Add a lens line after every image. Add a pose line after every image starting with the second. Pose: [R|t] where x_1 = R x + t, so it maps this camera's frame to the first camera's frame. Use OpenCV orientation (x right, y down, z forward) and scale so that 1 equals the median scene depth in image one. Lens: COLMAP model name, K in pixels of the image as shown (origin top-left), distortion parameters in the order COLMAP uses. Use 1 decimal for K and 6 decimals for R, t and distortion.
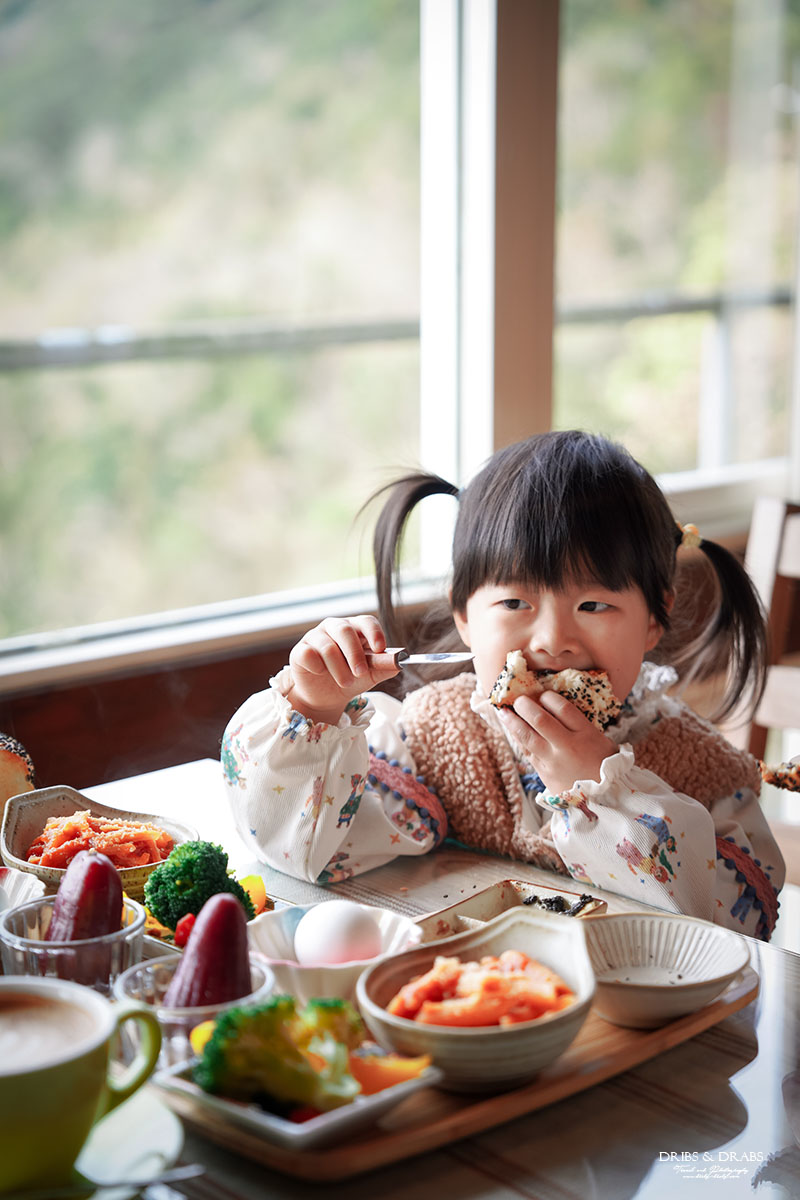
lens RADIAL K [[2133.4, 0, 400.0], [0, 2133.4, 600.0], [0, 0, 1]] dist [0.296840, 0.038165]
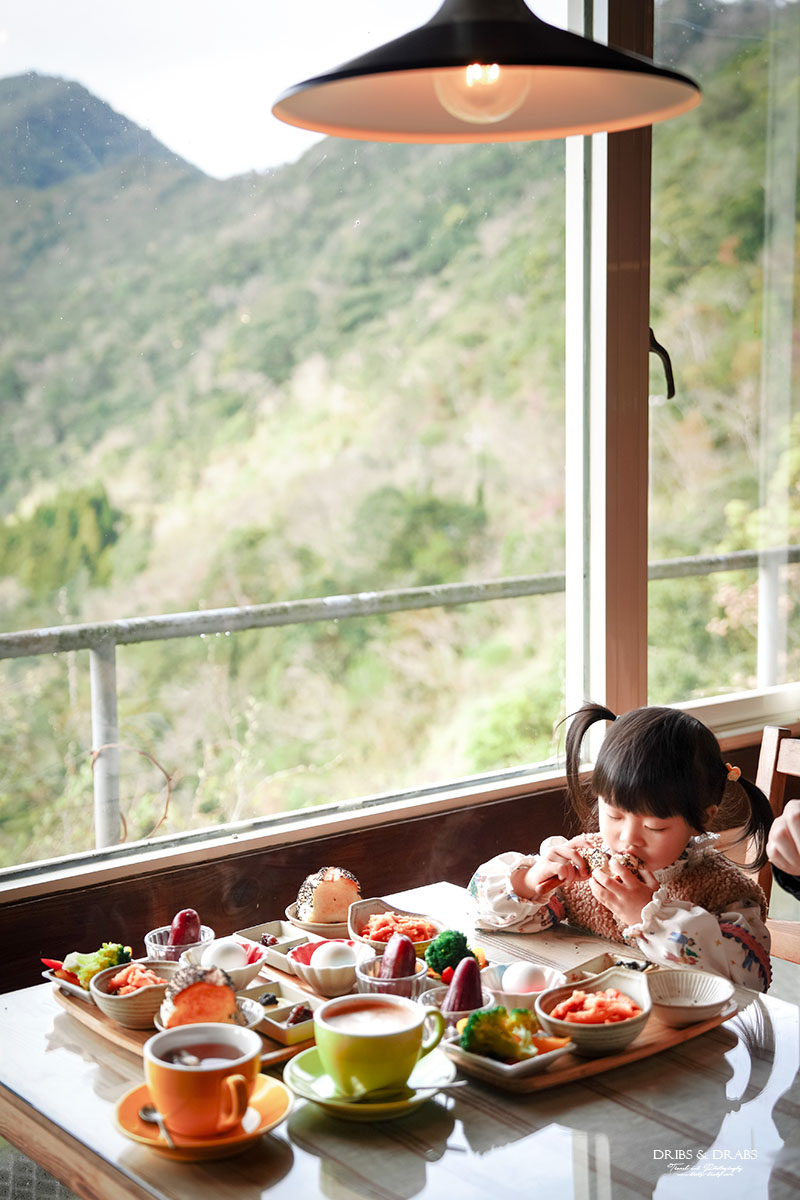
lens RADIAL K [[1868.5, 0, 400.0], [0, 1868.5, 600.0], [0, 0, 1]] dist [0.173408, -0.011565]
pose [[0.997047, -0.001184, -0.076784, -0.009411], [-0.002807, 0.998651, -0.051843, -0.110584], [0.076741, 0.051906, 0.995699, -0.810699]]
